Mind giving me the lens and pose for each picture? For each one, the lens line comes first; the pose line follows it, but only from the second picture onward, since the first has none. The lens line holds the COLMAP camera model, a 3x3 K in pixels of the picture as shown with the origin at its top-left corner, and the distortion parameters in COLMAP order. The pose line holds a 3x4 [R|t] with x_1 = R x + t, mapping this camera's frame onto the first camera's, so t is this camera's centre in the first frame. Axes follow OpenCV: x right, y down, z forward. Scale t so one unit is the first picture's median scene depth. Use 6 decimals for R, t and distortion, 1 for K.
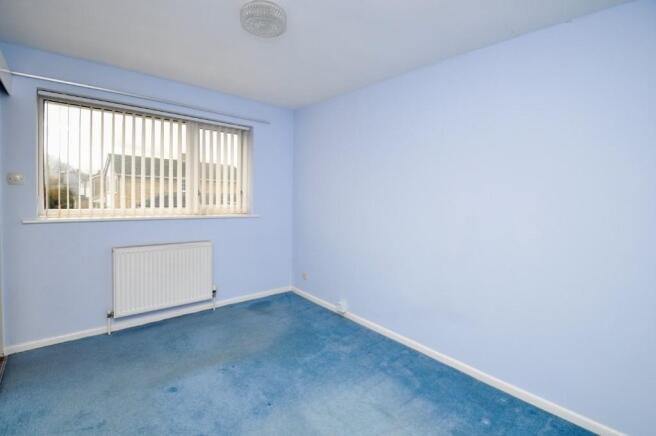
lens RADIAL K [[273.3, 0, 327.3], [0, 273.3, 190.5], [0, 0, 1]] dist [0.000286, -0.000117]
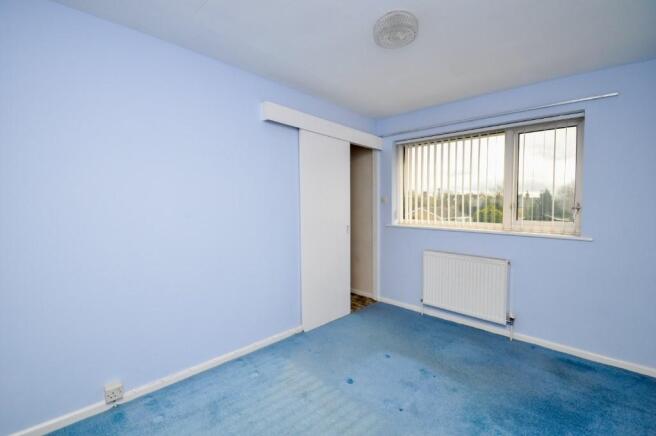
lens RADIAL K [[281.8, 0, 323.7], [0, 281.8, 217.6], [0, 0, 1]] dist [-0.019580, -0.000833]
pose [[0.132405, 0.023509, -0.990917, 0.435591], [0.012216, 0.999604, 0.025347, 0.014498], [0.991120, -0.015461, 0.132065, 0.327276]]
